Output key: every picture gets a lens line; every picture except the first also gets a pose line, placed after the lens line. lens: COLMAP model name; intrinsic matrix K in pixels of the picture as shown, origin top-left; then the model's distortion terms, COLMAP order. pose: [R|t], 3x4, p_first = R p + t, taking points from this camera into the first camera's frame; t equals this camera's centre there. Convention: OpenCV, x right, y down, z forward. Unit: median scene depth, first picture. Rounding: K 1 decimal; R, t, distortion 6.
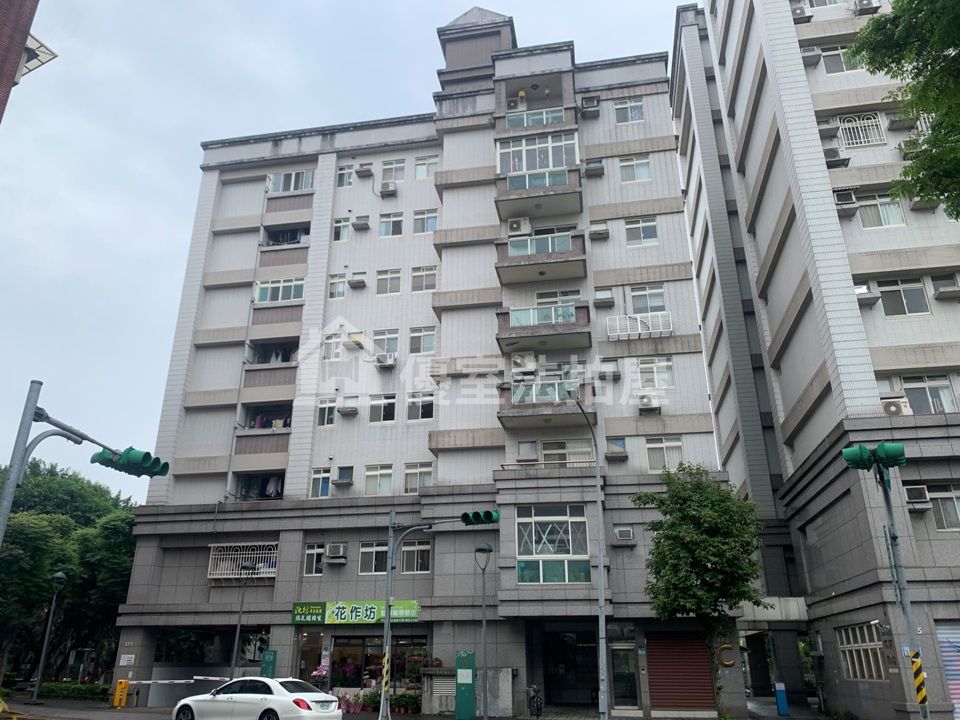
lens RADIAL K [[723.8, 0, 480.0], [0, 723.8, 360.0], [0, 0, 1]] dist [0.002735, 0.001567]
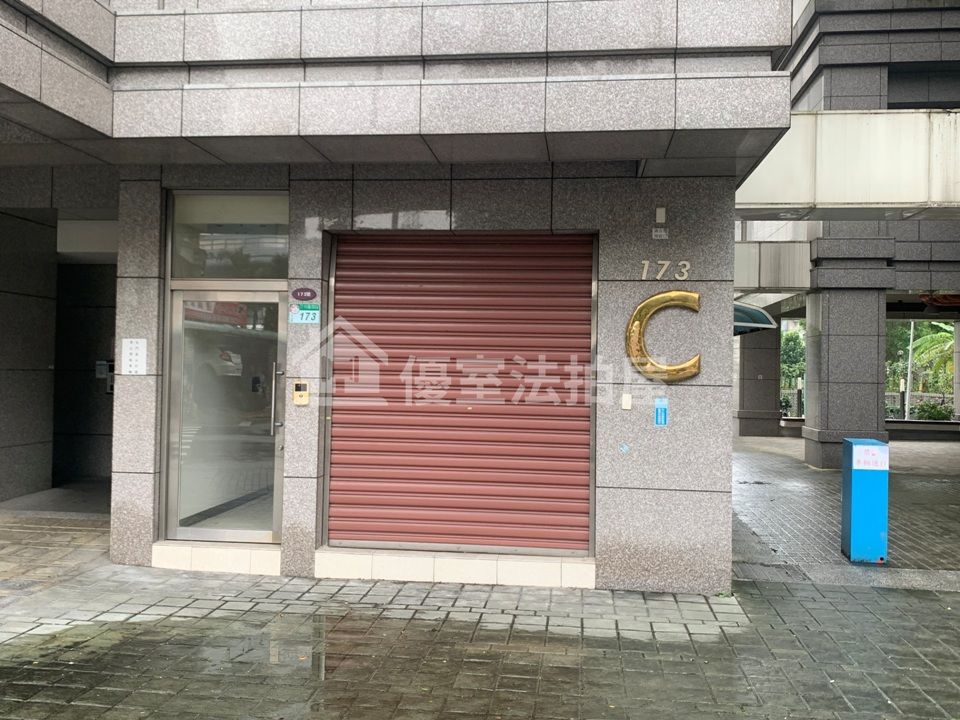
lens RADIAL K [[896.2, 0, 480.0], [0, 896.2, 360.0], [0, 0, 1]] dist [0.004908, 0.003581]
pose [[0.998253, 0.022782, 0.054513, 0.207731], [-0.041718, 0.925145, 0.377314, 0.243725], [-0.041836, -0.378929, 0.924480, 0.579994]]
